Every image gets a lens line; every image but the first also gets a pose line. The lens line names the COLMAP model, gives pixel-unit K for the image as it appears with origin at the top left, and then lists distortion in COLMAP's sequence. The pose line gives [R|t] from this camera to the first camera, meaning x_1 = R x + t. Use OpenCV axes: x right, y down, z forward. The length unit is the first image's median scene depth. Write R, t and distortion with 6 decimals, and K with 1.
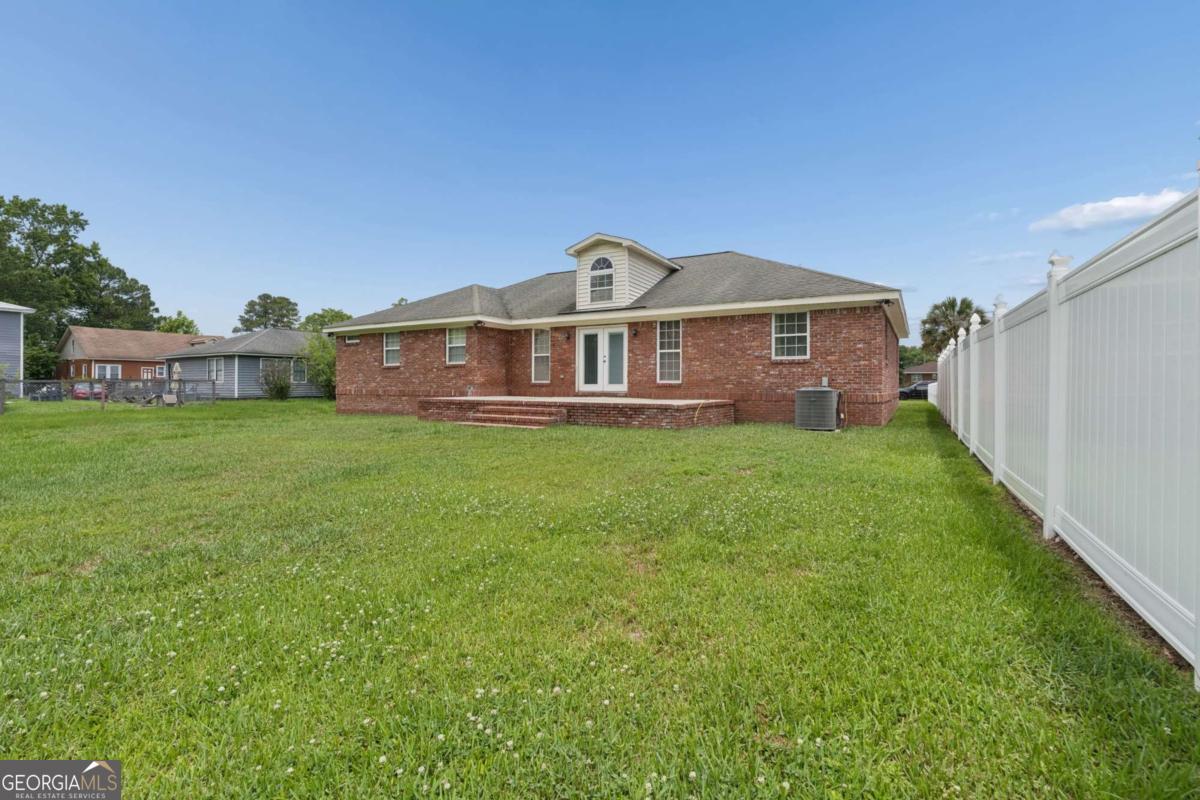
lens RADIAL K [[526.7, 0, 596.4], [0, 526.7, 379.8], [0, 0, 1]] dist [-0.002982, -0.000184]
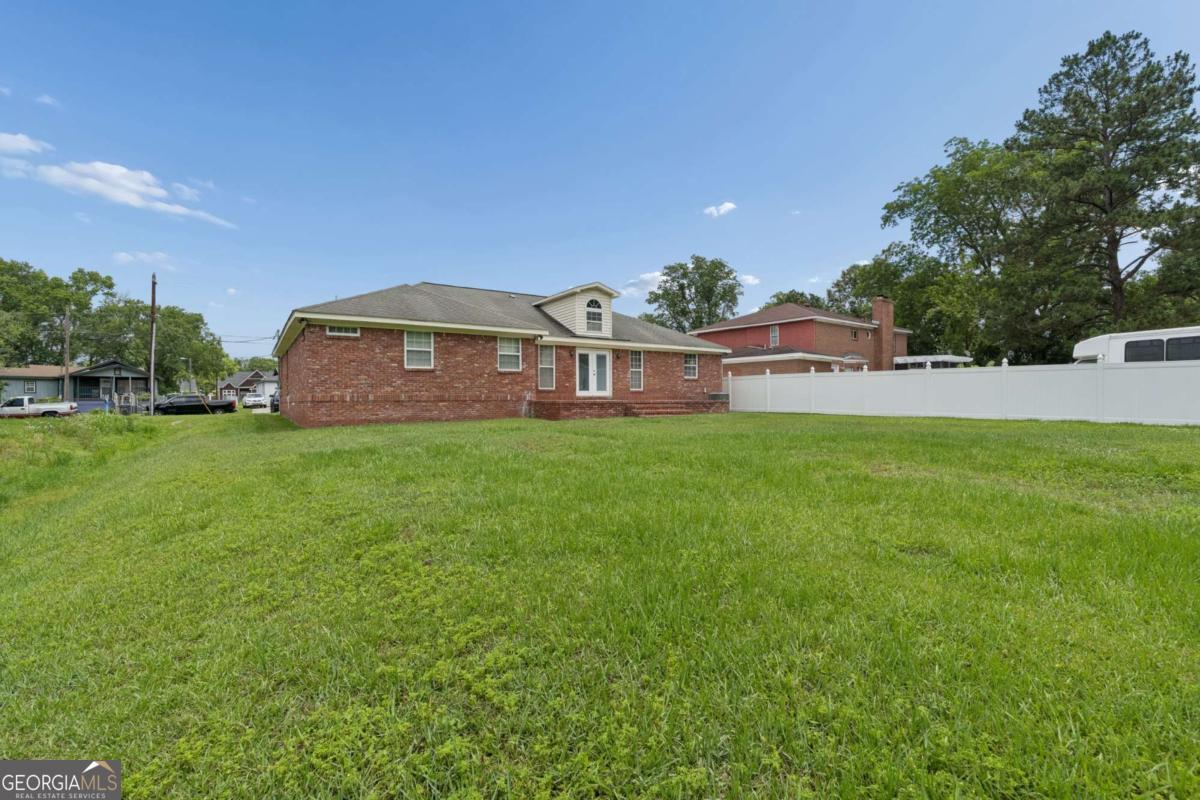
lens RADIAL K [[526.7, 0, 605.1], [0, 526.7, 400.4], [0, 0, 1]] dist [-0.002982, -0.000184]
pose [[0.435695, -0.008383, 0.900055, -1.220863], [-0.008777, 0.999870, 0.013561, 0.015142], [-0.900051, -0.013809, 0.435565, 0.362078]]
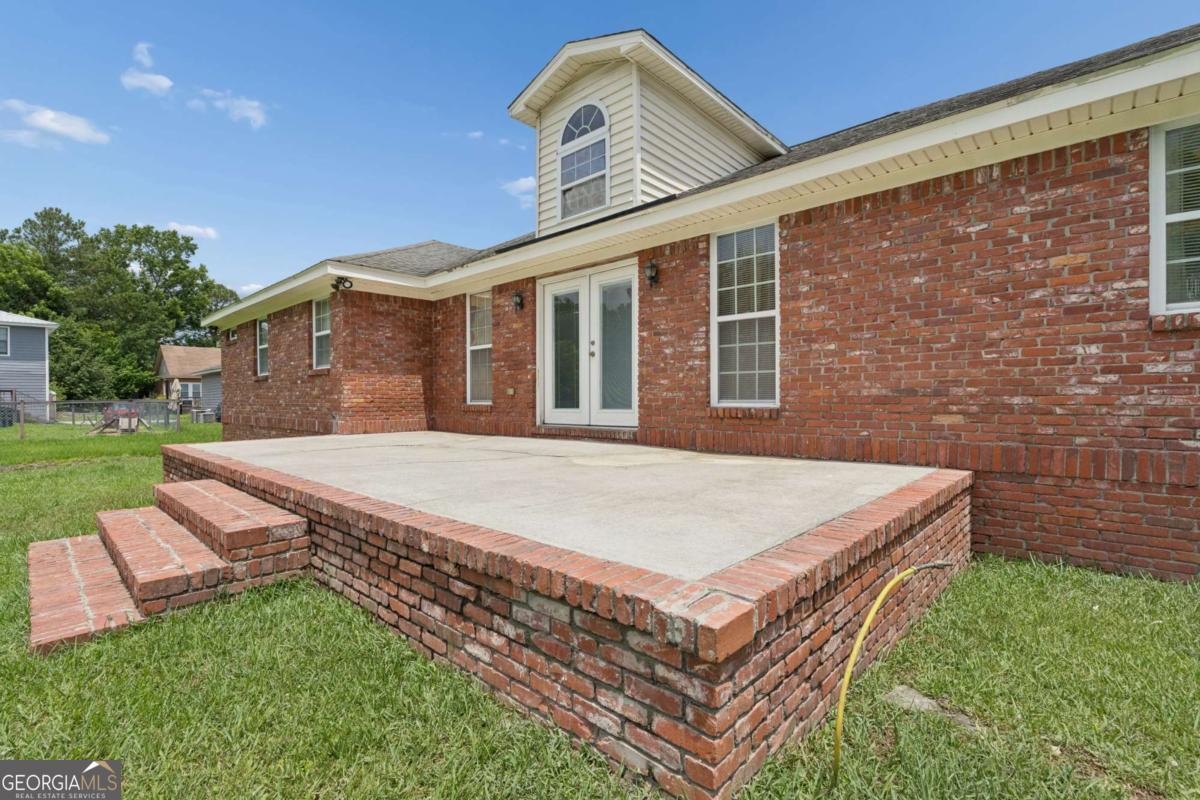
lens RADIAL K [[526.7, 0, 602.1], [0, 526.7, 399.4], [0, 0, 1]] dist [-0.002982, -0.000184]
pose [[0.979865, -0.009147, -0.199449, 0.105841], [0.012194, 0.999827, 0.014058, -0.005011], [0.199286, -0.016207, 0.979807, 0.584111]]
